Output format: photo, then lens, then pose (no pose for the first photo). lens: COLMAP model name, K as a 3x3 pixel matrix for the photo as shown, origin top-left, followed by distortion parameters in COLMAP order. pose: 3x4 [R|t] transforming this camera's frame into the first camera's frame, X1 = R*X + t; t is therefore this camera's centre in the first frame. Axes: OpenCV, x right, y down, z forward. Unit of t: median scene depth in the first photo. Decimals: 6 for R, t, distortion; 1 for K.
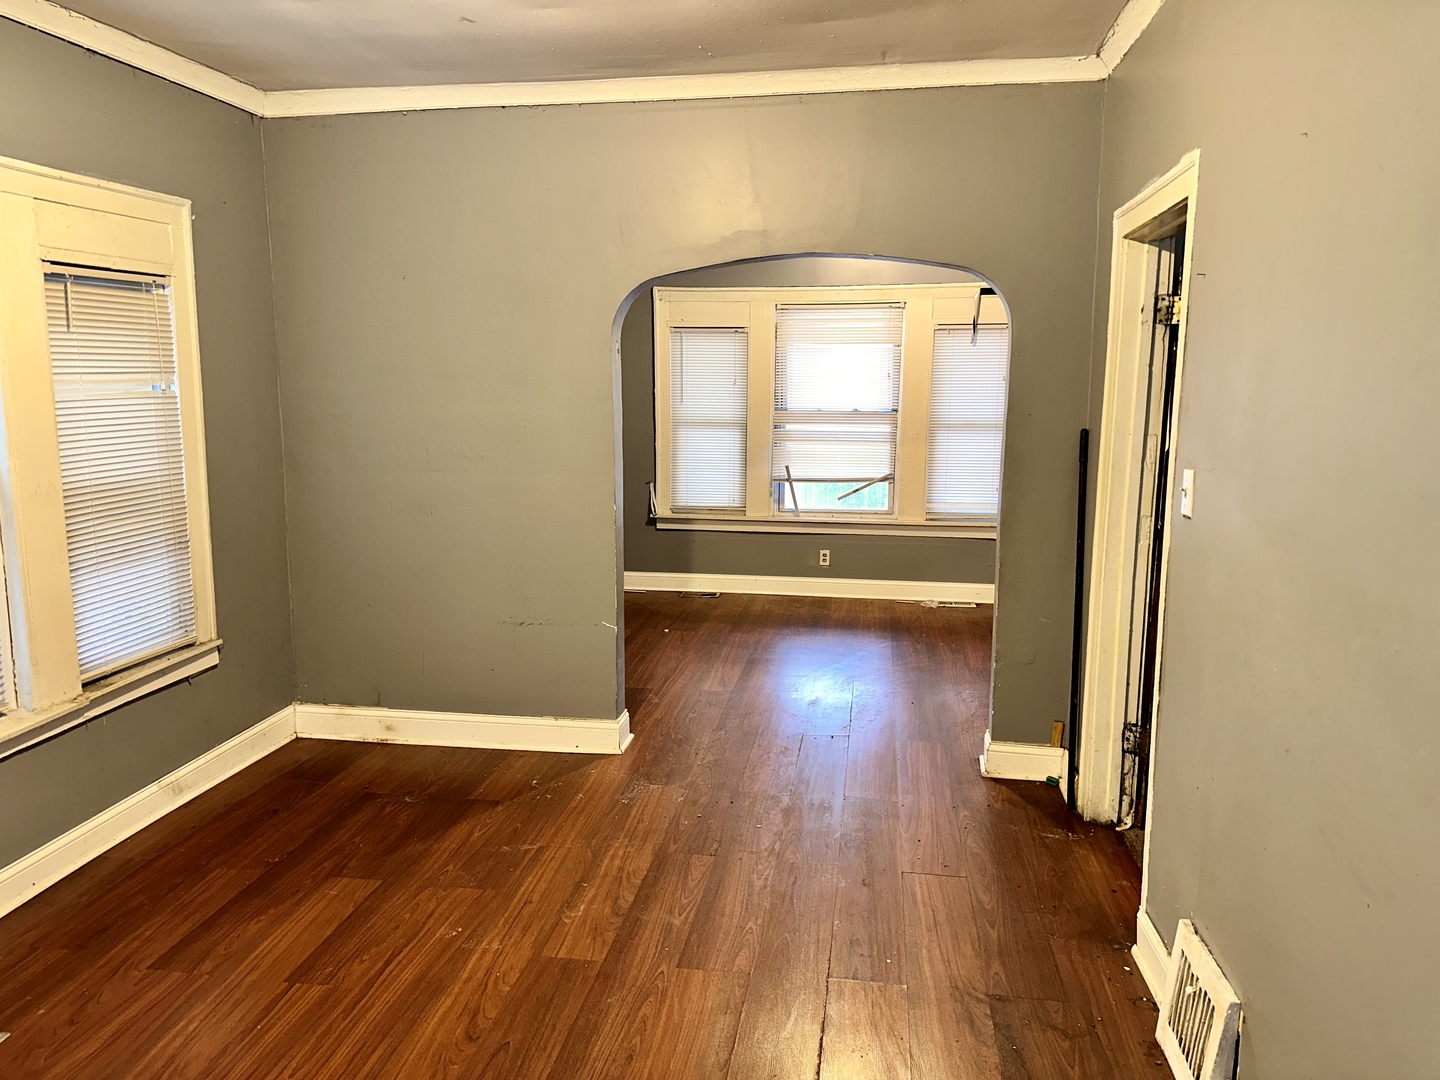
lens RADIAL K [[1007.4, 0, 723.9], [0, 1007.4, 546.3], [0, 0, 1]] dist [0.054130, -0.059714]
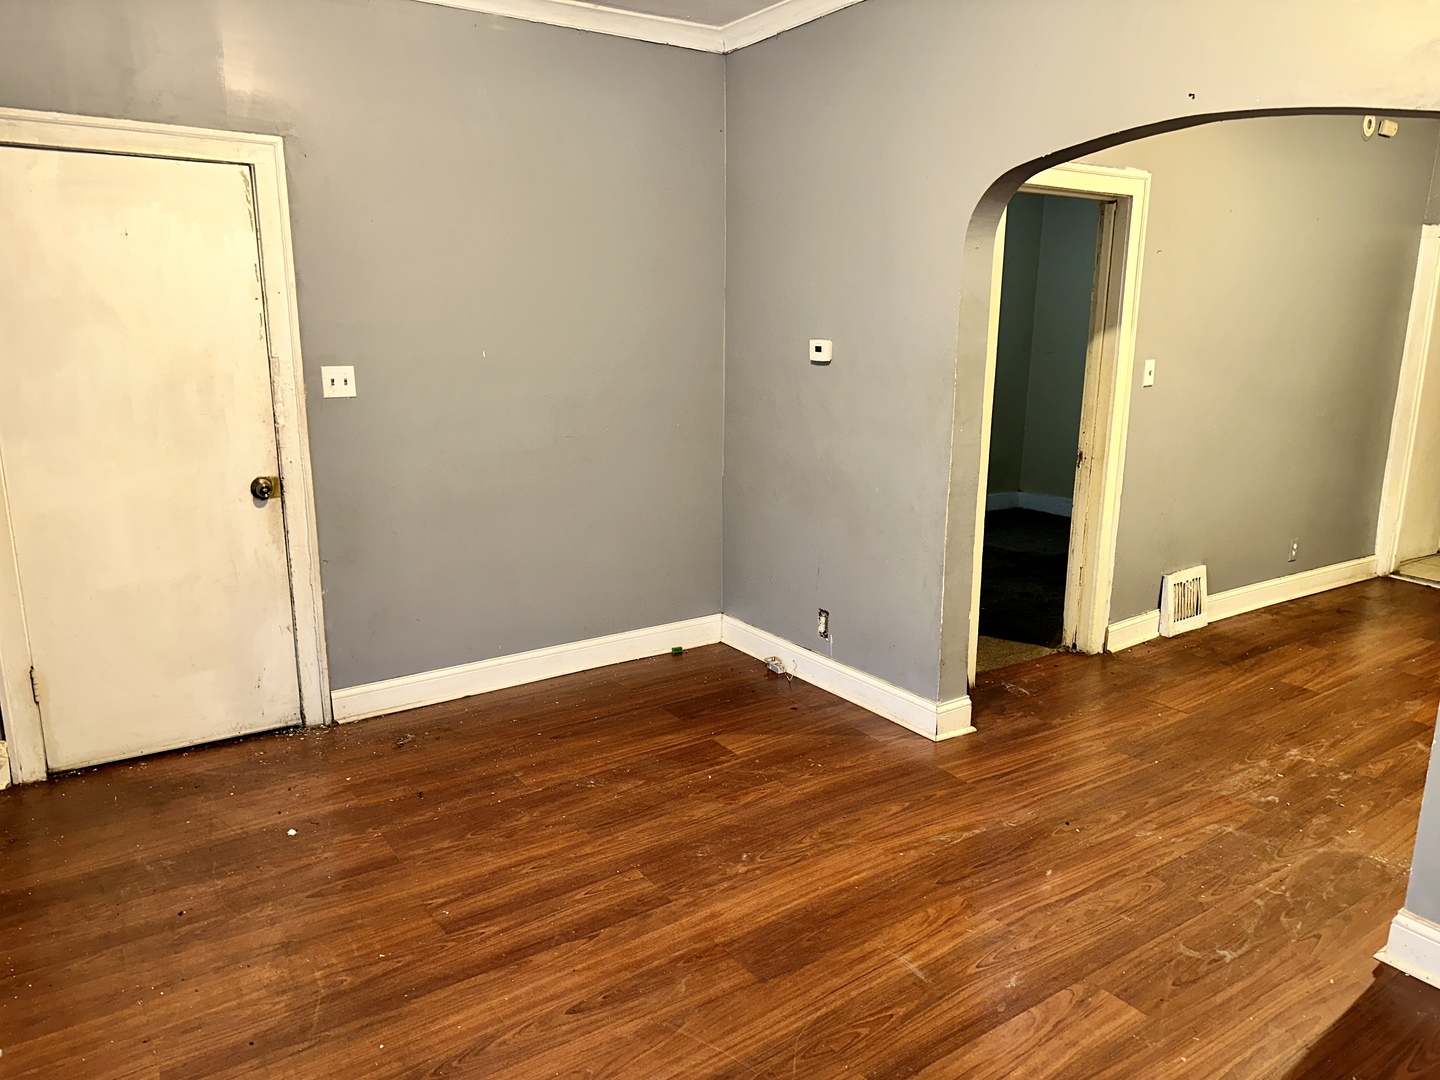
lens RADIAL K [[1007.4, 0, 723.9], [0, 1007.4, 546.3], [0, 0, 1]] dist [0.054130, -0.059714]
pose [[-0.687023, -0.169216, 0.706658, -0.323003], [0.107330, 0.938207, 0.329010, -0.395307], [-0.718666, 0.301883, -0.626407, 2.469870]]
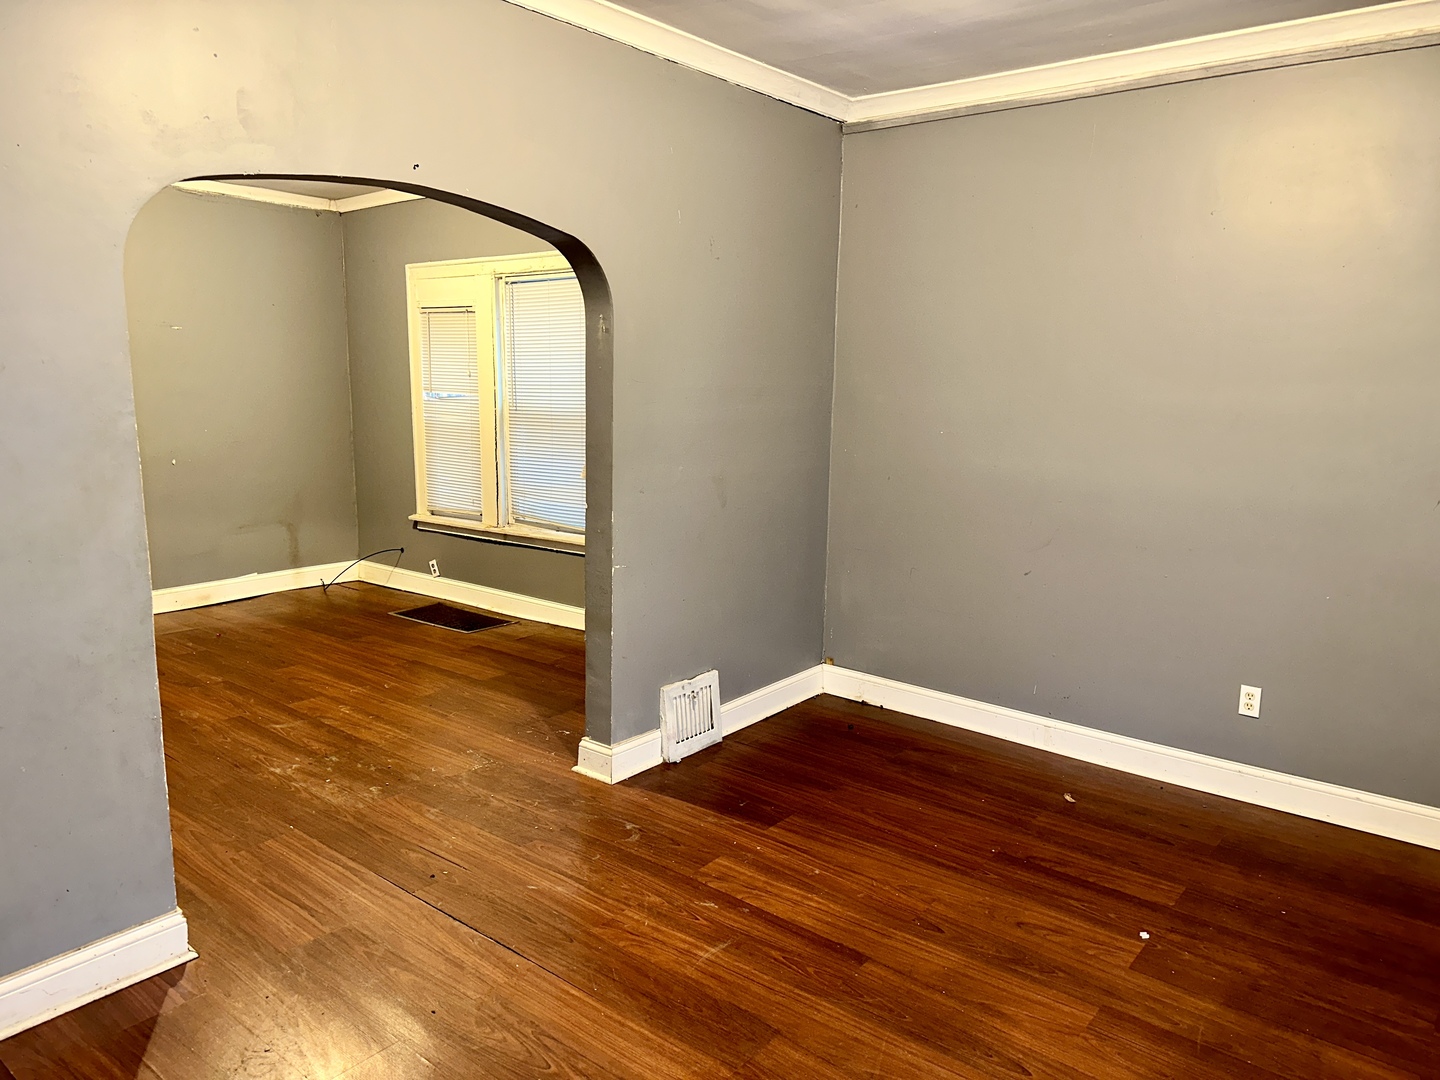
lens RADIAL K [[1004.2, 0, 720.2], [0, 1004.2, 534.0], [0, 0, 1]] dist [0.167137, -0.335313]
pose [[-0.504254, 0.133115, -0.853234, 0.905072], [-0.156279, 0.957667, 0.241767, -0.374618], [0.849297, 0.255254, -0.462104, 2.273697]]
